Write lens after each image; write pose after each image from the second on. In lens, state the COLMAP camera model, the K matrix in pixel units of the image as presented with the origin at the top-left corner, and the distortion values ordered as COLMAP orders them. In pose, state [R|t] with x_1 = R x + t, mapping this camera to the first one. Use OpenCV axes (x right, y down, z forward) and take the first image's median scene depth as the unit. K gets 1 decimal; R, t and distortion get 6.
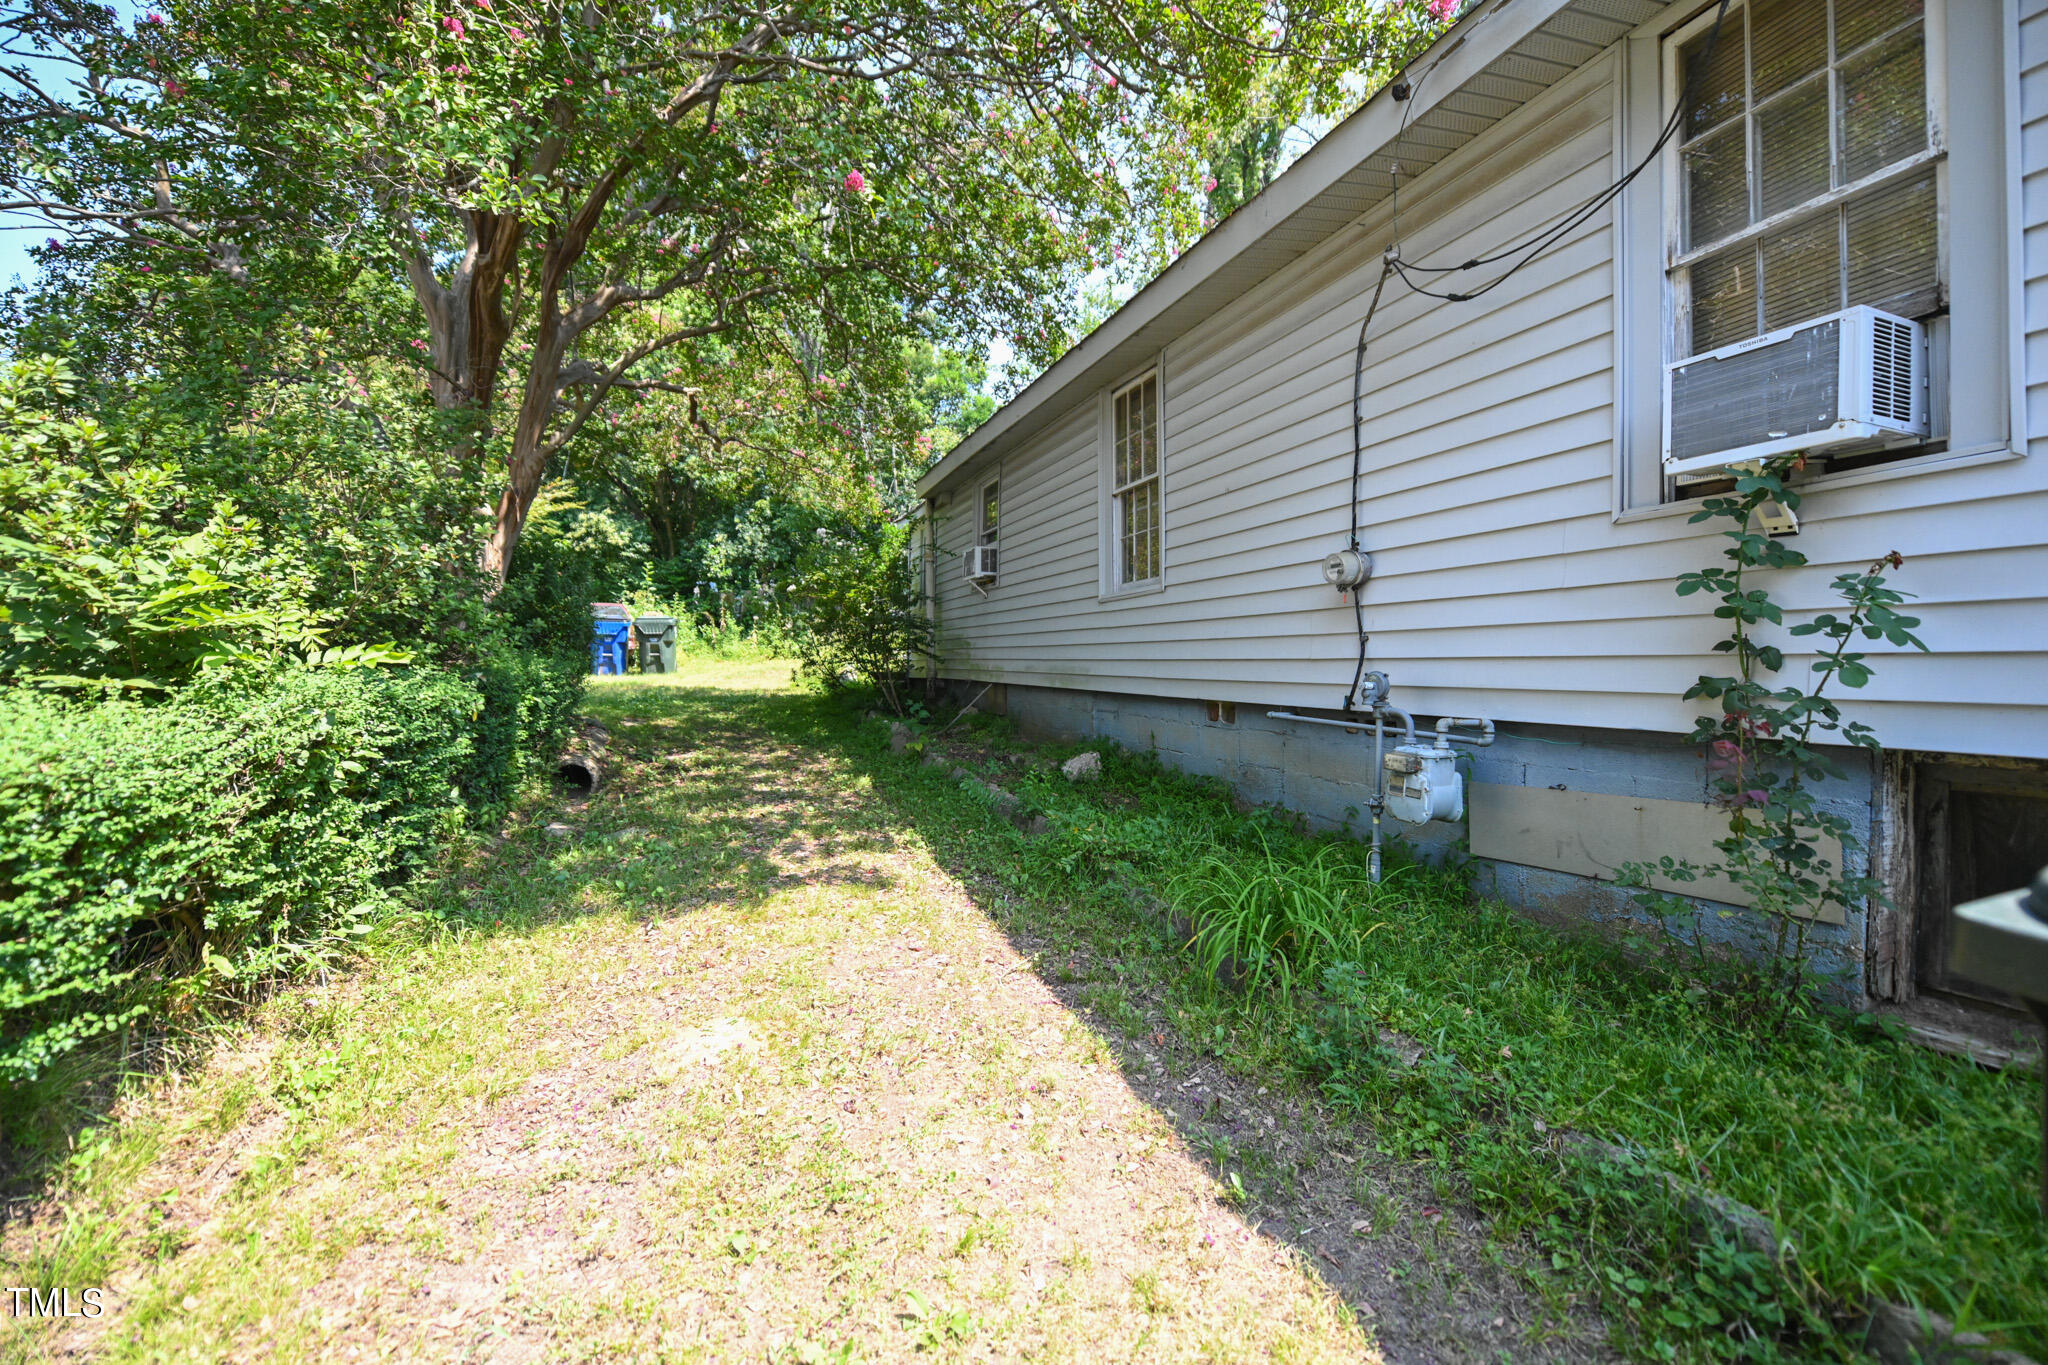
lens RADIAL K [[825.7, 0, 1026.9], [0, 825.7, 669.5], [0, 0, 1]] dist [-0.000449, -0.000014]
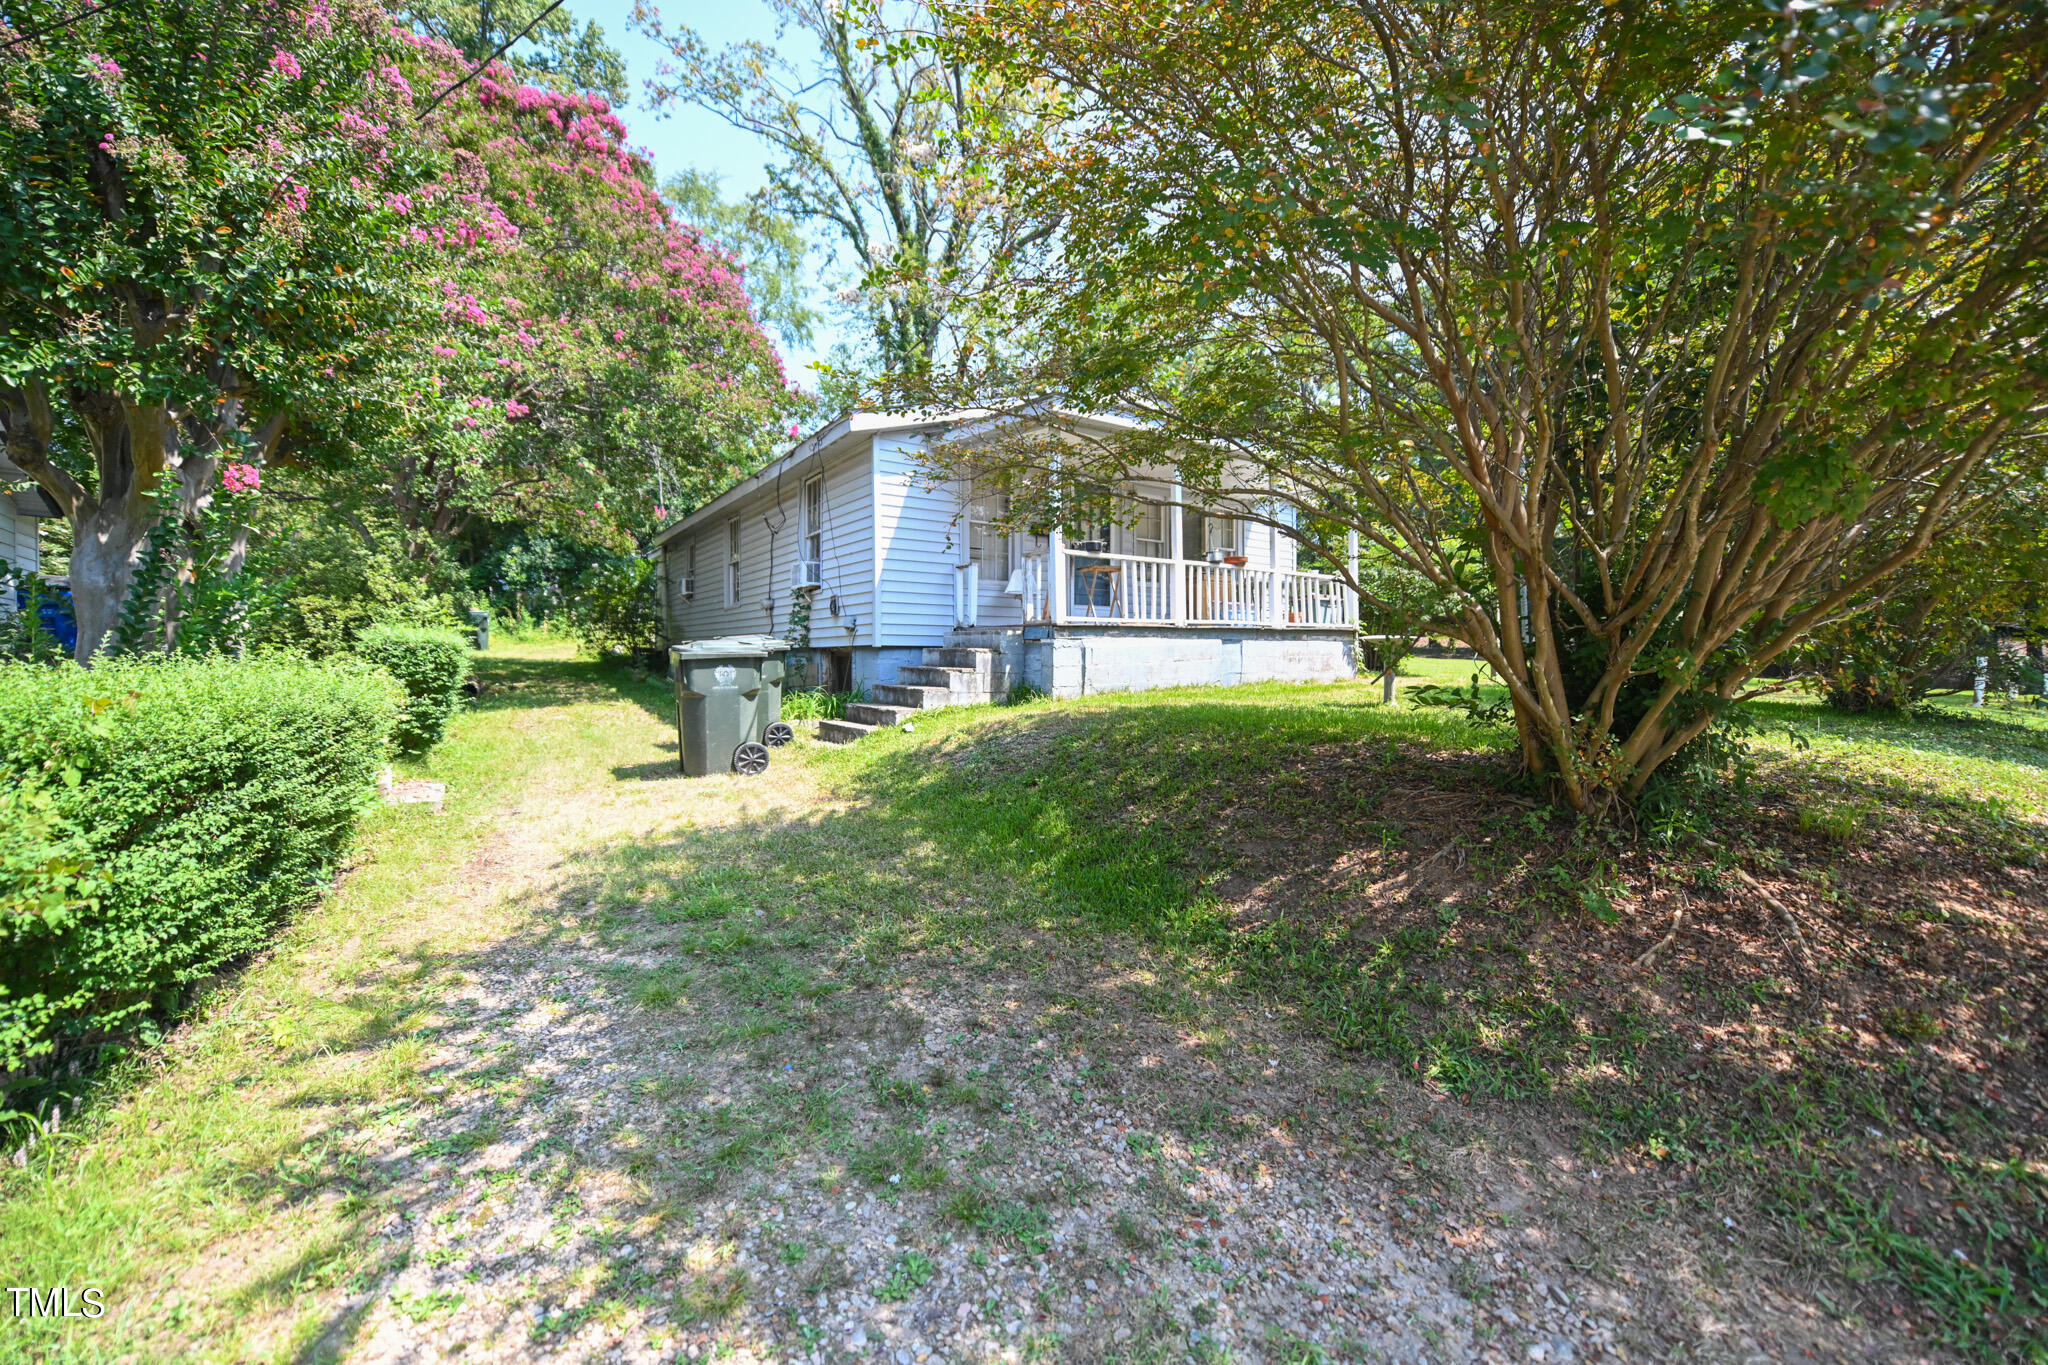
lens RADIAL K [[825.7, 0, 1019.9], [0, 825.7, 680.1], [0, 0, 1]] dist [-0.000449, -0.000014]
pose [[0.976731, -0.008581, 0.214298, 0.132936], [0.003564, 0.999711, 0.023787, 0.019660], [-0.214440, -0.022470, 0.976479, -0.474622]]
